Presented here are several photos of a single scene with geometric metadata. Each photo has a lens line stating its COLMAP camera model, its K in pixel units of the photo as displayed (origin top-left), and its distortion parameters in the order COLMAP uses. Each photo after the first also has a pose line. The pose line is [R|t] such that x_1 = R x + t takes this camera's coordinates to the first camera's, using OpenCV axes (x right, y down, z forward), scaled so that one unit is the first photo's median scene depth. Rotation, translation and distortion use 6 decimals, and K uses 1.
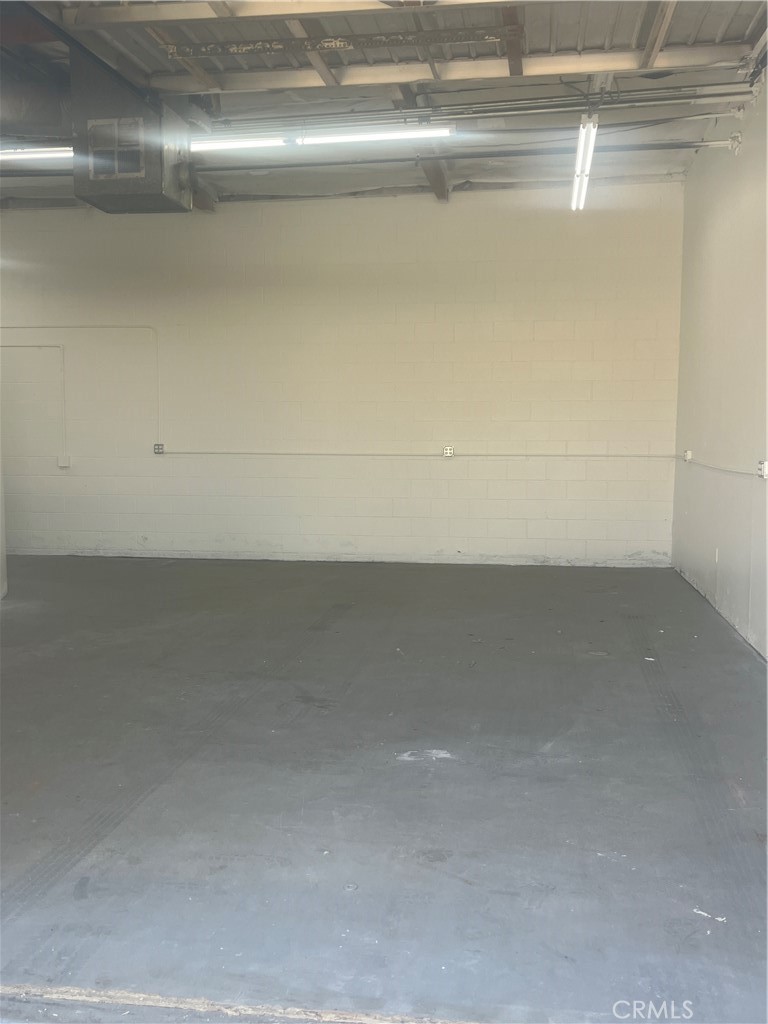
lens RADIAL K [[1002.4, 0, 384.0], [0, 1002.4, 512.0], [0, 0, 1]] dist [0.046116, -0.023496]
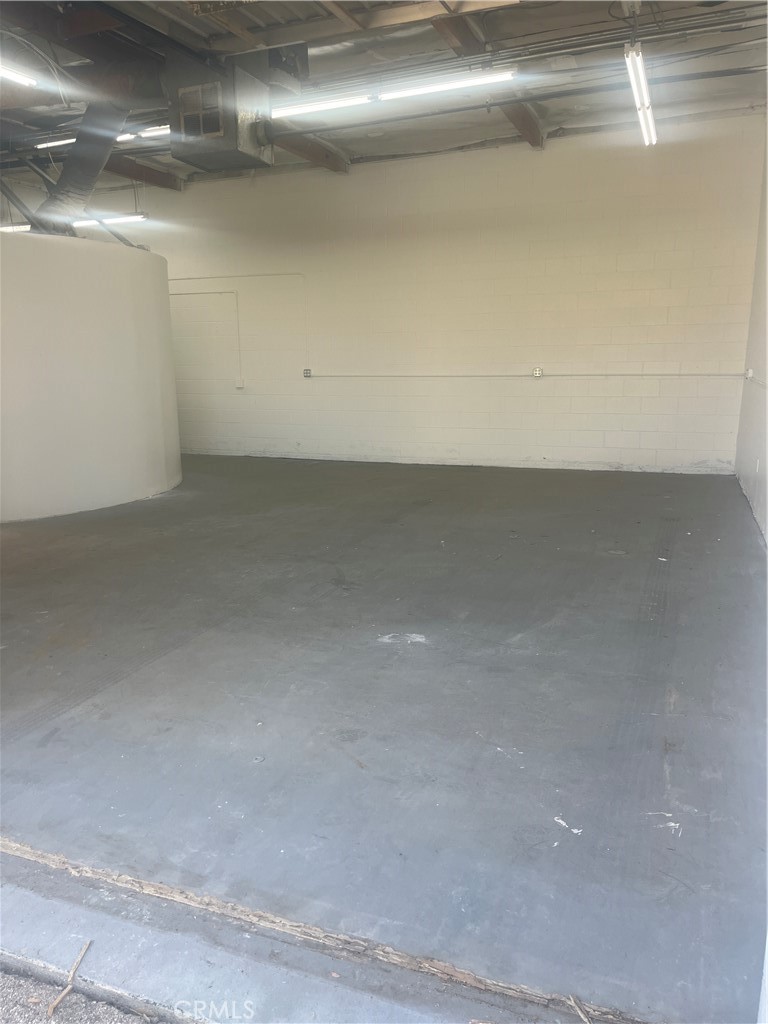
lens RADIAL K [[758.7, 0, 384.0], [0, 758.7, 512.0], [0, 0, 1]] dist [0.074624, -0.097948]
pose [[0.974830, 0.031311, -0.220742, 0.143136], [-0.005480, 0.993155, 0.116674, -0.002203], [0.222884, -0.112528, 0.968329, 0.116481]]
